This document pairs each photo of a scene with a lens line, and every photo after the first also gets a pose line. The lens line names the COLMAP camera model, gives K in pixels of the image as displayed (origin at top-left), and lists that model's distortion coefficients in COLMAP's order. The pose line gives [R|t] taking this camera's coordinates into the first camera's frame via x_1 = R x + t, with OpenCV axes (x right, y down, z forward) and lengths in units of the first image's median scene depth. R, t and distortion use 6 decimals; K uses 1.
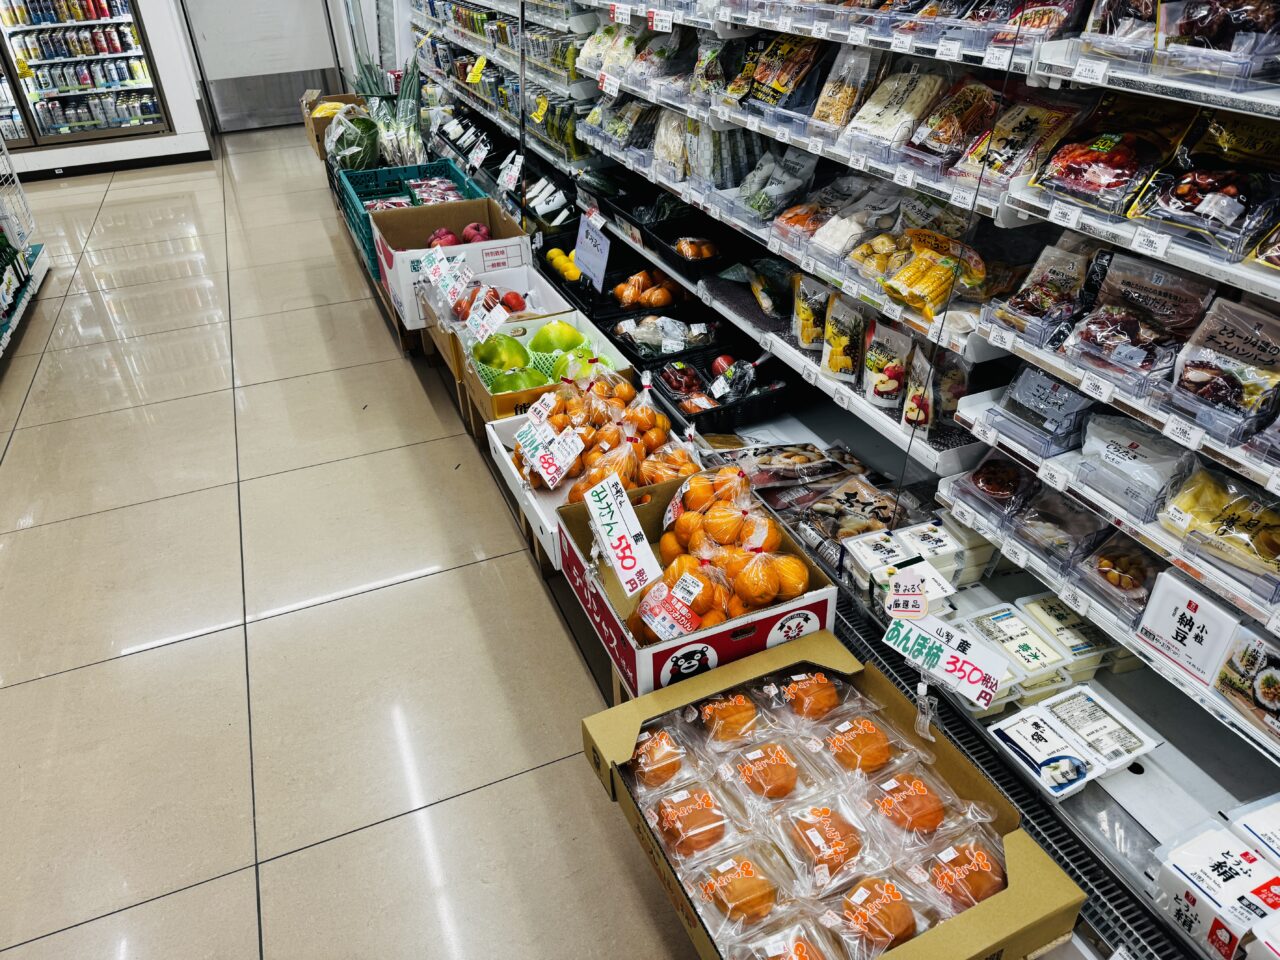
lens RADIAL K [[901.4, 0, 638.7], [0, 901.4, 480.2], [0, 0, 1]] dist [-0.010595, 0.000089]
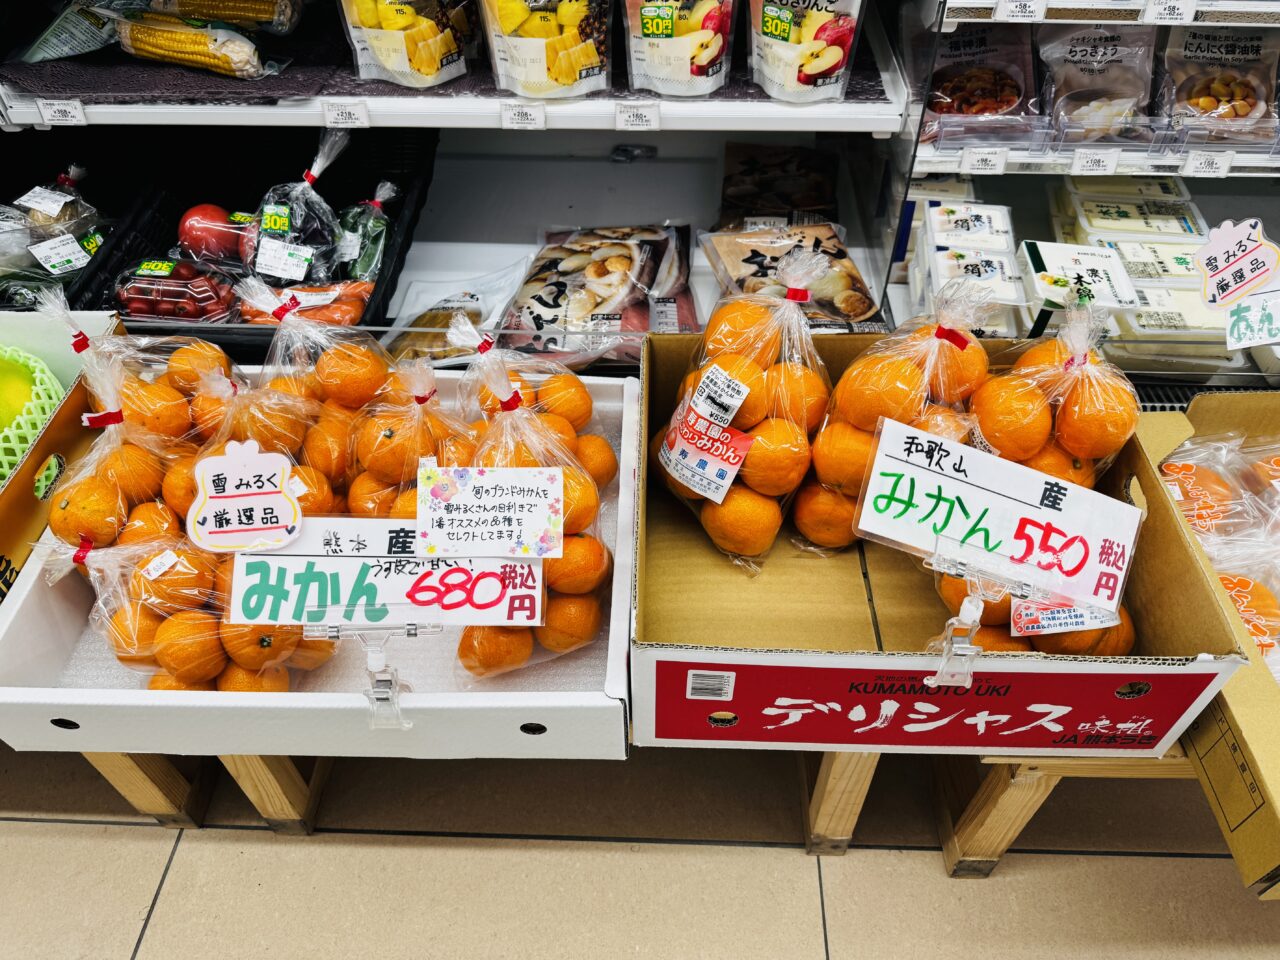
lens RADIAL K [[901.4, 0, 640.2], [0, 901.4, 476.1], [0, 0, 1]] dist [-0.010595, 0.000089]
pose [[0.395147, -0.632797, 0.665903, -0.324626], [0.471521, 0.761834, 0.444159, -0.201703], [-0.788370, 0.138479, 0.599413, 0.872188]]
